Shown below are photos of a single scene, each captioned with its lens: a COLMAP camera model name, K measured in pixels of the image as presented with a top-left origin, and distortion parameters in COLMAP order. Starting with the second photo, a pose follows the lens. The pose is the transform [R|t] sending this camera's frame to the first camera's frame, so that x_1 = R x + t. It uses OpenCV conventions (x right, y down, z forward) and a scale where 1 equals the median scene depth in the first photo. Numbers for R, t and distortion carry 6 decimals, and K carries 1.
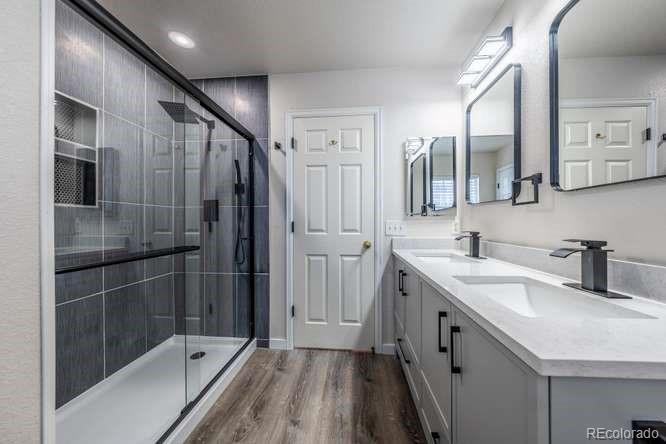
lens RADIAL K [[231.5, 0, 335.2], [0, 231.5, 220.9], [0, 0, 1]] dist [0.000326, -0.000010]
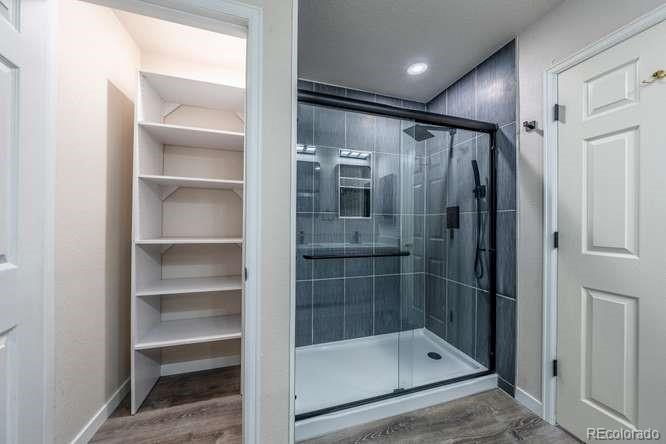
lens RADIAL K [[228.9, 0, 333.3], [0, 228.9, 223.2], [0, 0, 1]] dist [-0.000457, 0.000007]
pose [[0.365411, 0.001505, -0.930845, 0.191542], [-0.006061, 0.999981, -0.000763, -0.016906], [0.930827, 0.005921, 0.365413, 0.171718]]
